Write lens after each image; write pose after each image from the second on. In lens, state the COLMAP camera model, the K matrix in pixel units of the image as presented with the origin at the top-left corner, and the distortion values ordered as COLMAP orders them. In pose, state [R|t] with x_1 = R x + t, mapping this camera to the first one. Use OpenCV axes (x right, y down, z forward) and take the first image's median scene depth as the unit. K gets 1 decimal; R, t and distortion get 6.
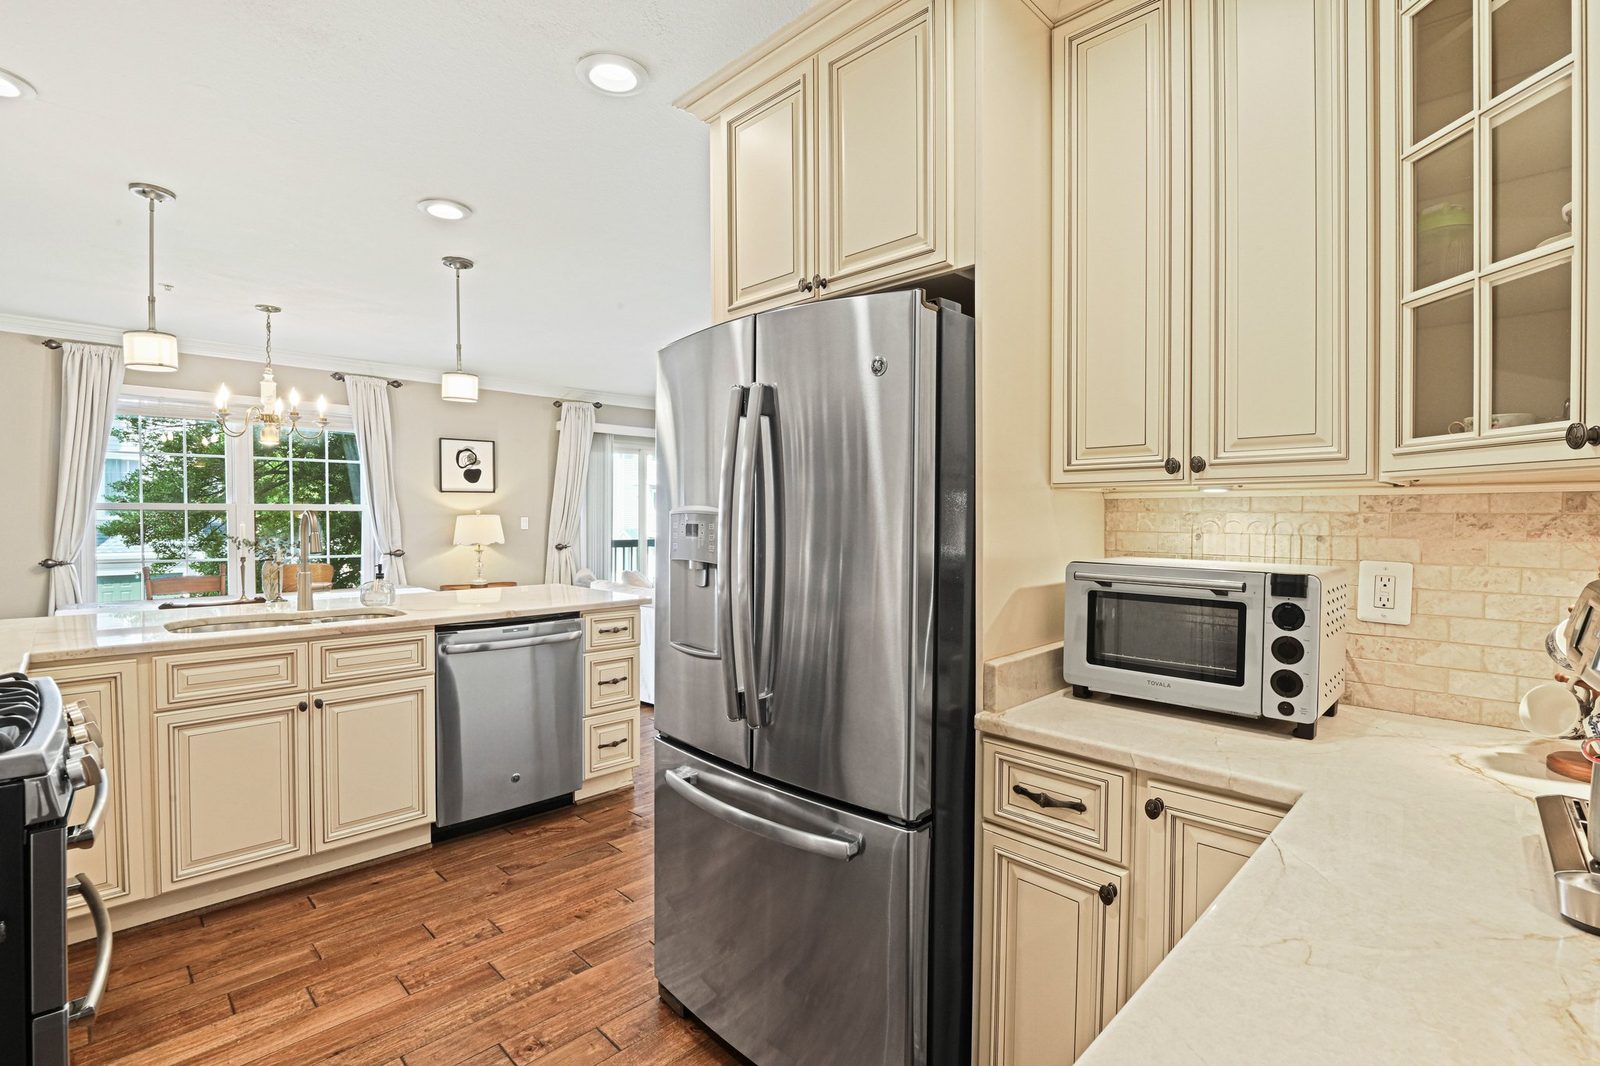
lens RADIAL K [[742.0, 0, 796.6], [0, 742.0, 522.0], [0, 0, 1]] dist [-0.011001, -0.002304]
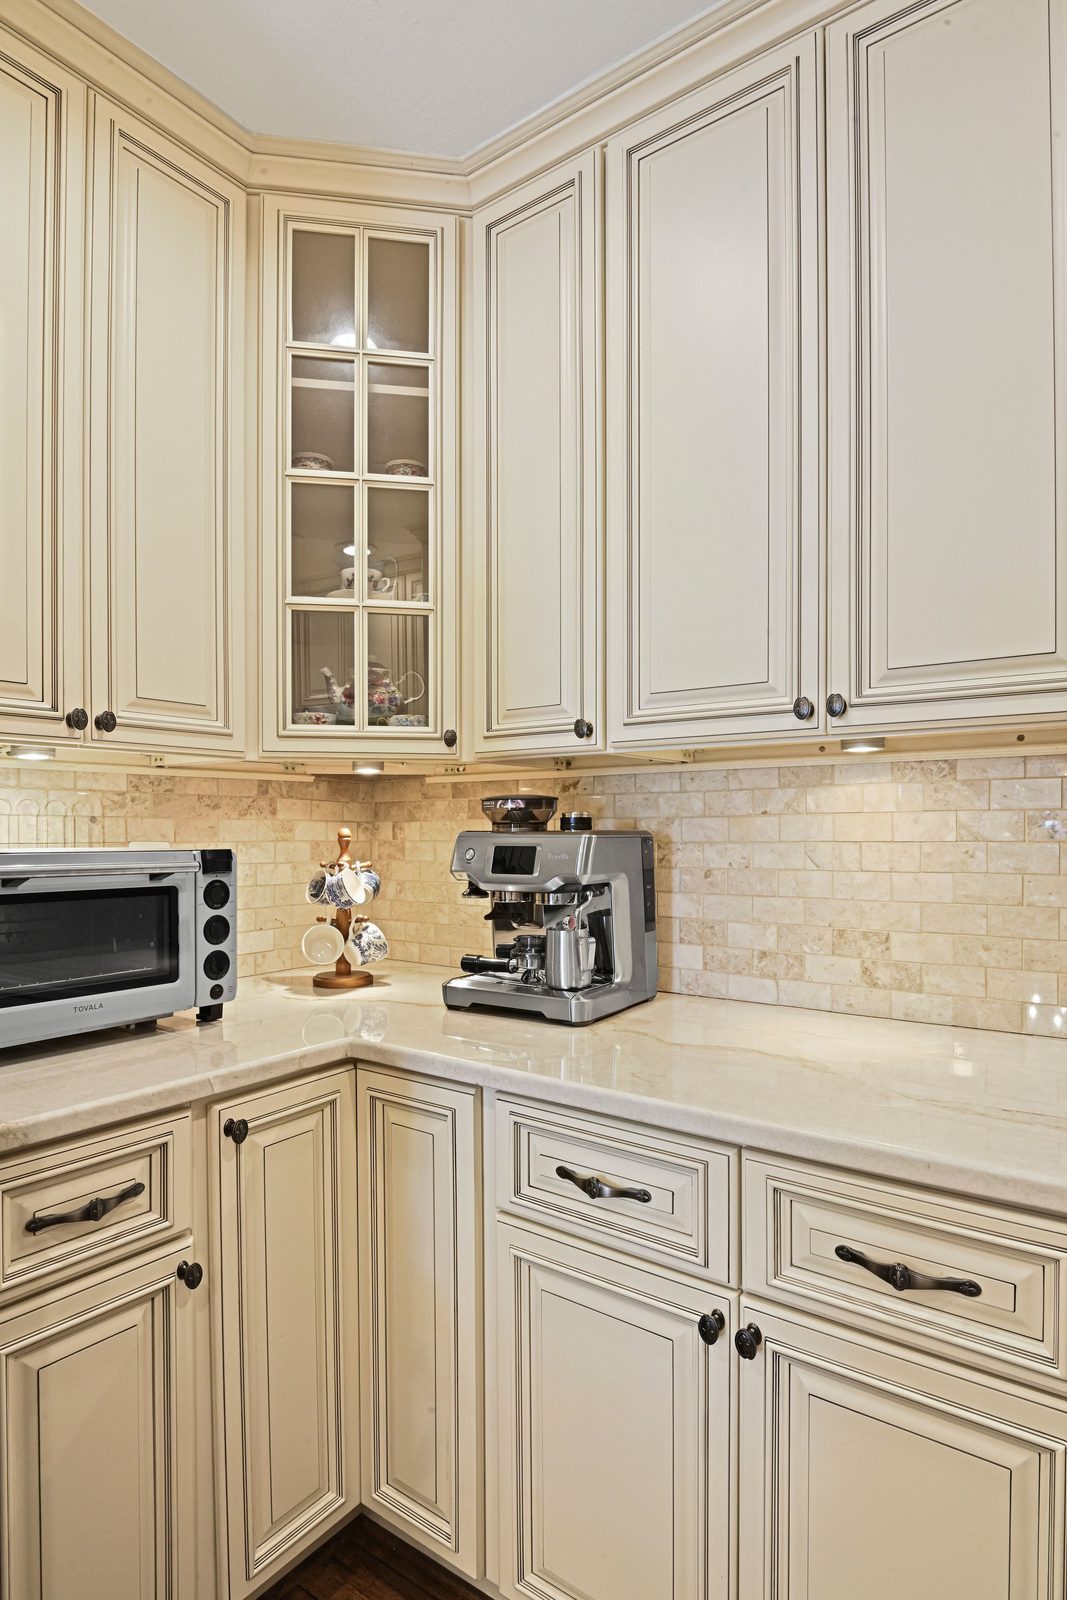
lens RADIAL K [[881.3, 0, 514.3], [0, 881.3, 837.2], [0, 0, 1]] dist [-0.011402, -0.007837]
pose [[-0.154479, -0.008201, 0.987962, -0.484373], [0.013641, 0.999853, 0.010433, 0.045150], [-0.987902, 0.015089, -0.154344, 0.750854]]
